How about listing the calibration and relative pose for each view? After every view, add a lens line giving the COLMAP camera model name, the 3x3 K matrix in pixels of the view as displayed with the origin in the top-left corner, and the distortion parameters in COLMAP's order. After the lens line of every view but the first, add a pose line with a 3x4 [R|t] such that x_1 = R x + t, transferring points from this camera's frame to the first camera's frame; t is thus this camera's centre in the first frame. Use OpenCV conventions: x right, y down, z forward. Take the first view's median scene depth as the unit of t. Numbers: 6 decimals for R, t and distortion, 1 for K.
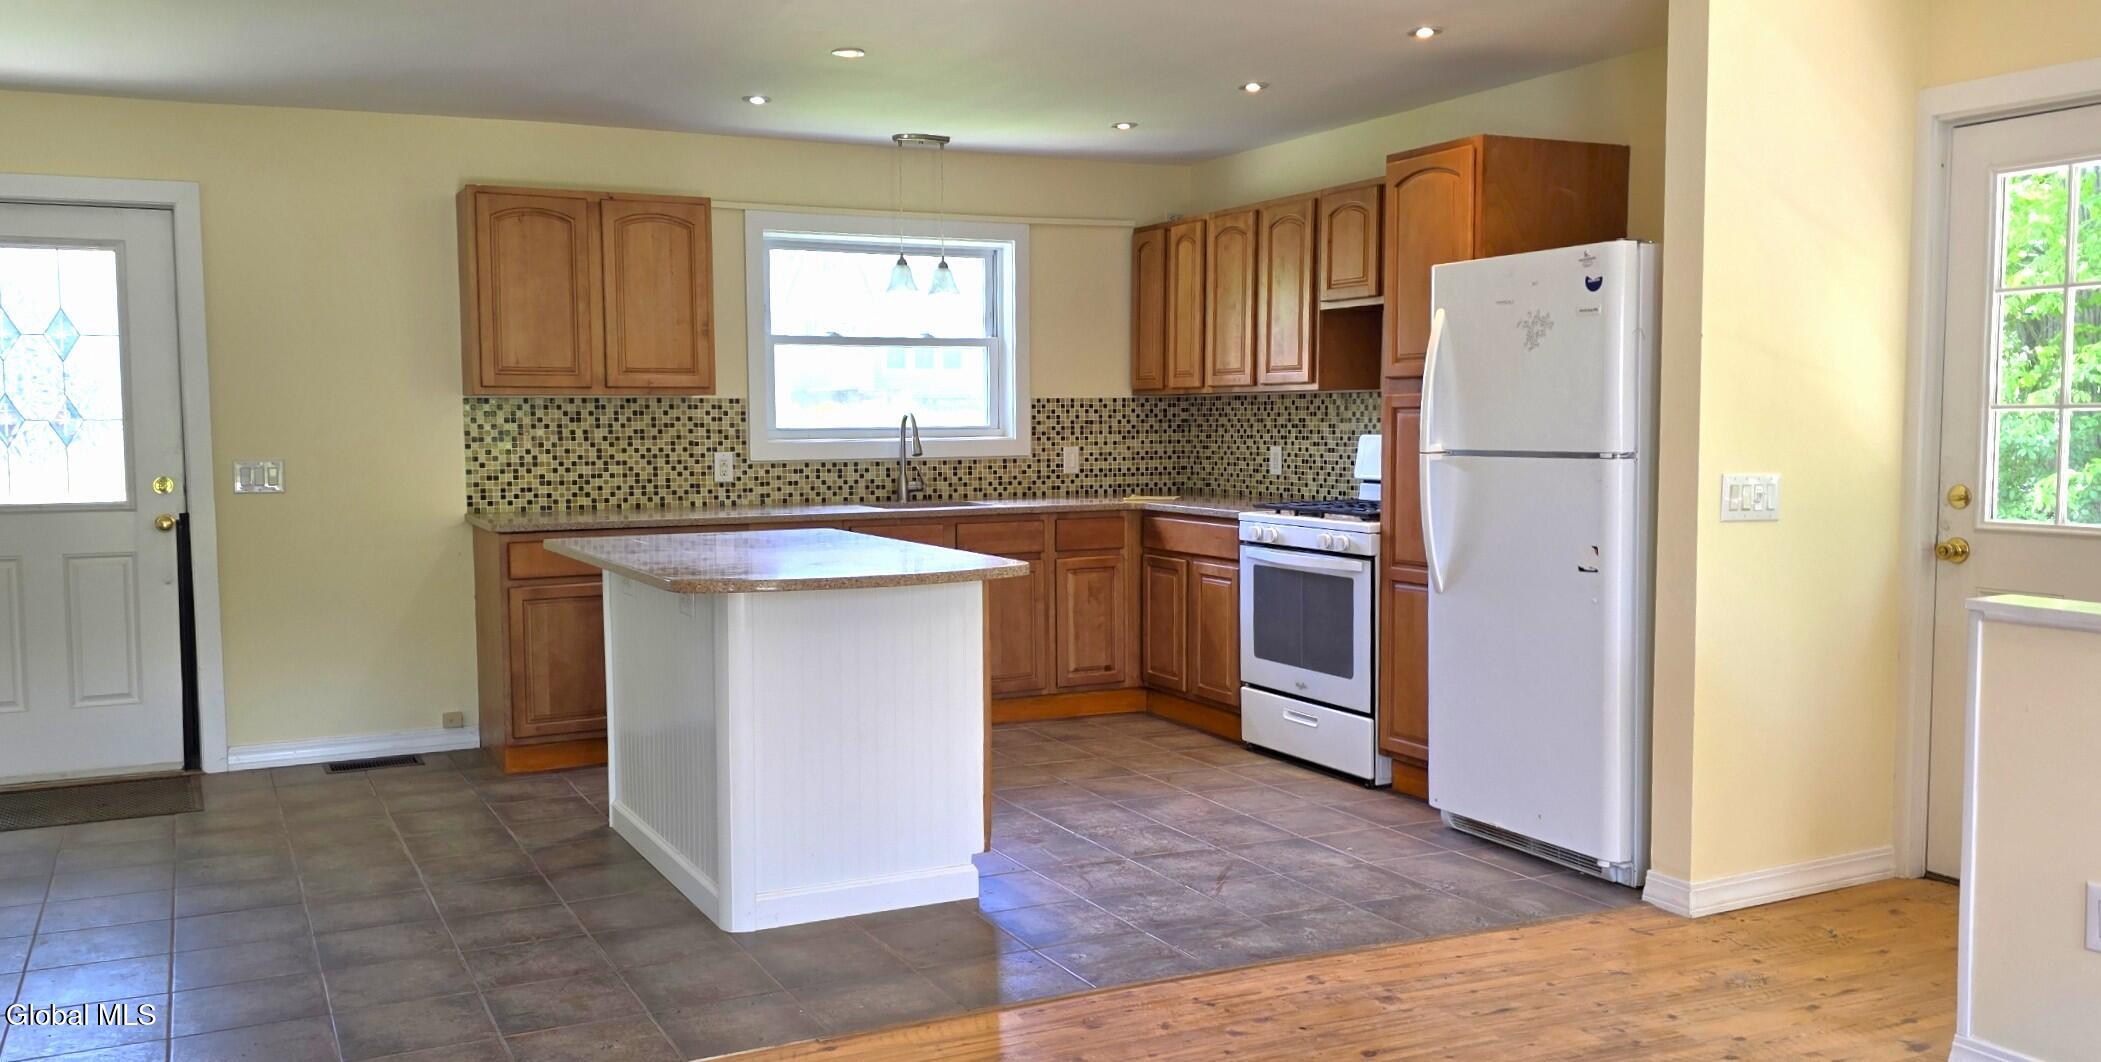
lens RADIAL K [[1741.5, 0, 1050.5], [0, 1741.5, 531.0], [0, 0, 1]] dist [0.139384, 0.000202]
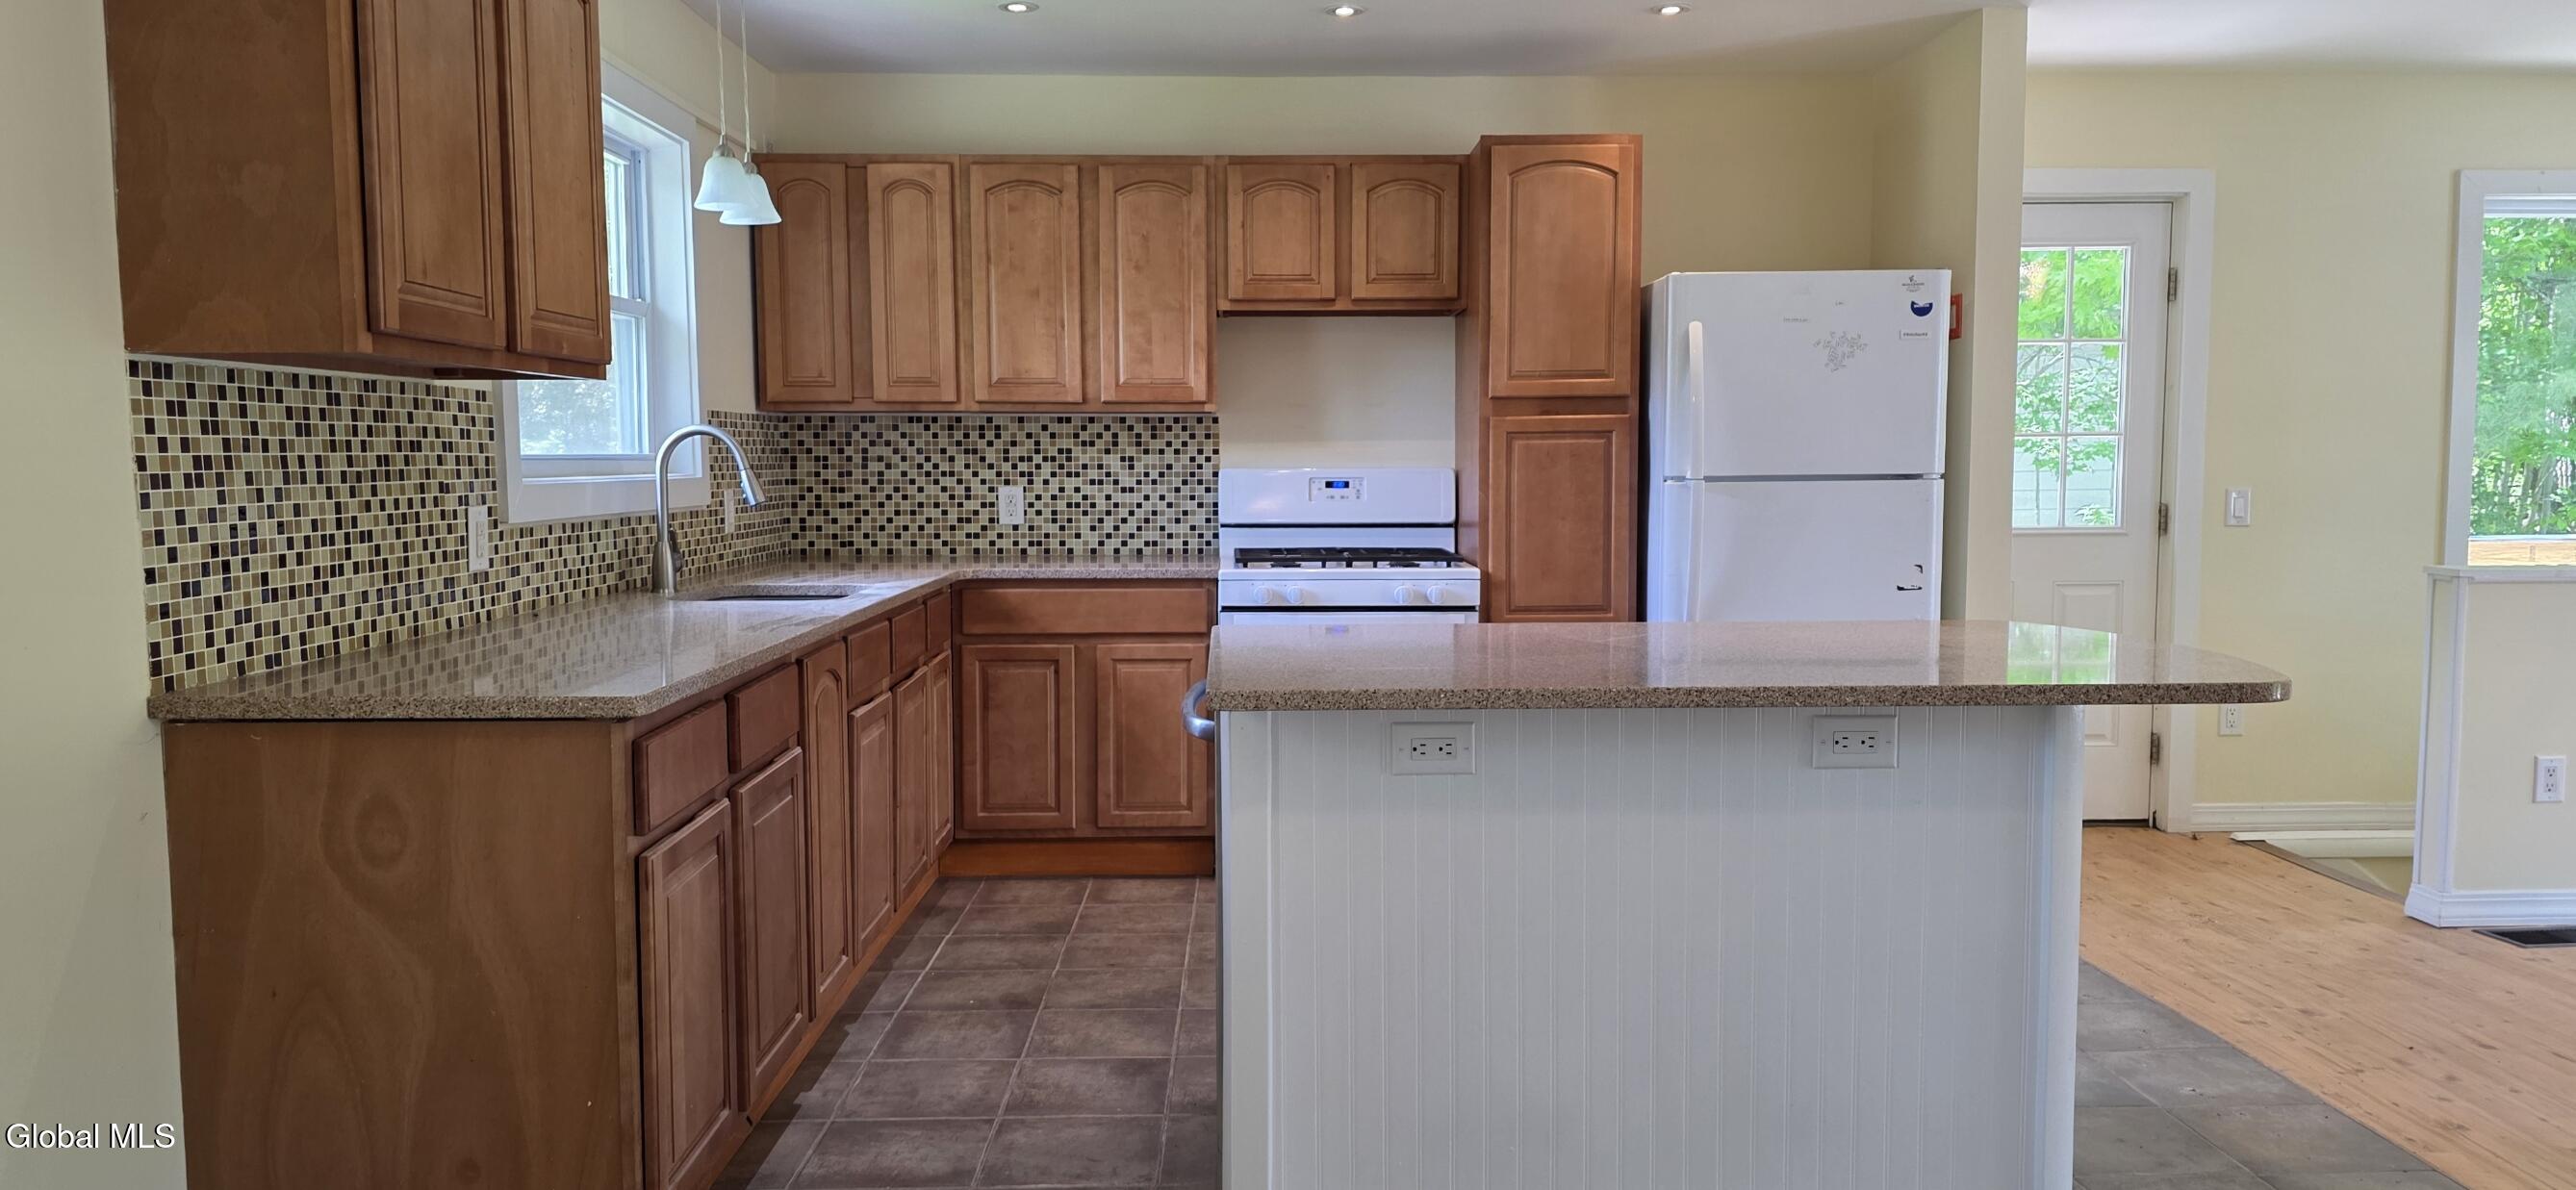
lens RADIAL K [[1739.8, 0, 1288.0], [0, 1739.8, 595.0], [0, 0, 1]] dist [0.118901, -0.123070]
pose [[0.395260, -0.066254, 0.916177, -0.533199], [0.061487, 0.997067, 0.045577, -0.030231], [-0.916509, 0.038319, 0.398174, 0.624309]]
